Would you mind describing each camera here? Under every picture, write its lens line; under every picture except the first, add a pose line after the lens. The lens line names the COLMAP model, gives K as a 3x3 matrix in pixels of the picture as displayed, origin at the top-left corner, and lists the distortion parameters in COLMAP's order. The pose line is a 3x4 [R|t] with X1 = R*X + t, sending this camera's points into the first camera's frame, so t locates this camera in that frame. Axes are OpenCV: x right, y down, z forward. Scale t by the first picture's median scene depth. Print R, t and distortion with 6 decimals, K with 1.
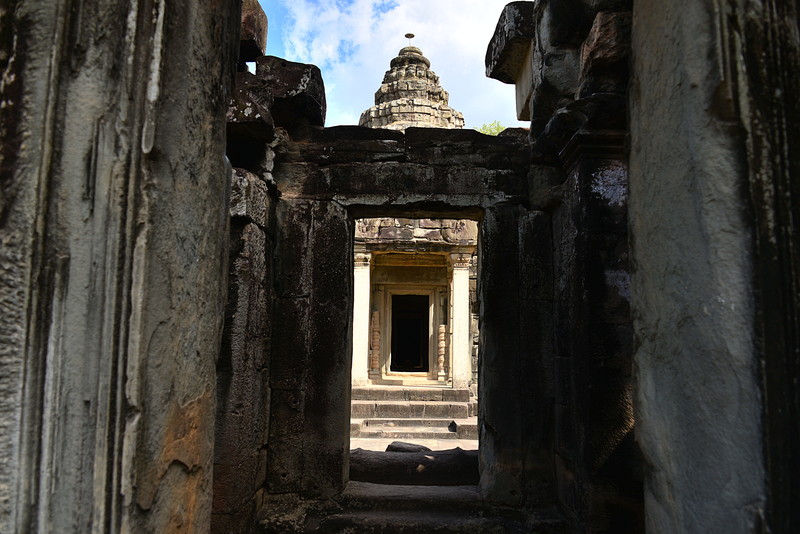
lens RADIAL K [[634.7, 0, 402.1], [0, 634.7, 267.8], [0, 0, 1]] dist [-0.038973, -0.029047]
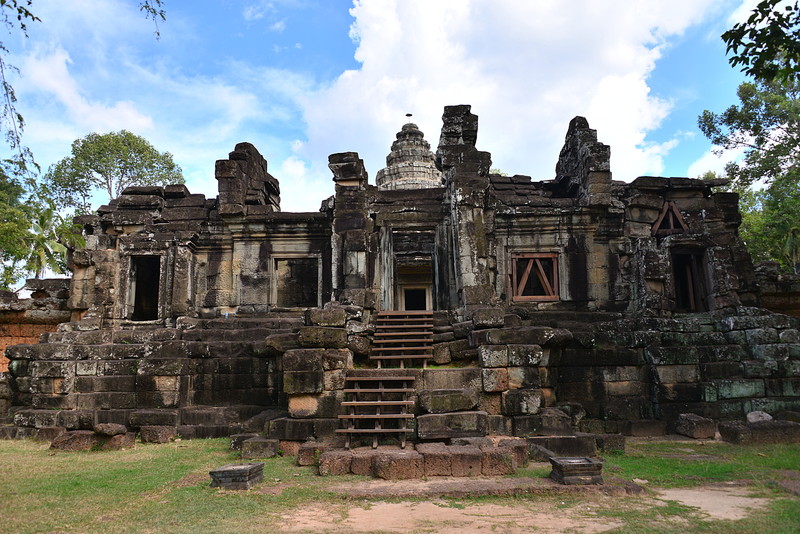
lens RADIAL K [[634.7, 0, 403.1], [0, 634.7, 268.4], [0, 0, 1]] dist [-0.038973, -0.029047]
pose [[0.999368, -0.034708, -0.007634, -0.002547], [0.034543, 0.999187, -0.020773, 0.012408], [0.008349, 0.020496, 0.999755, -0.463713]]
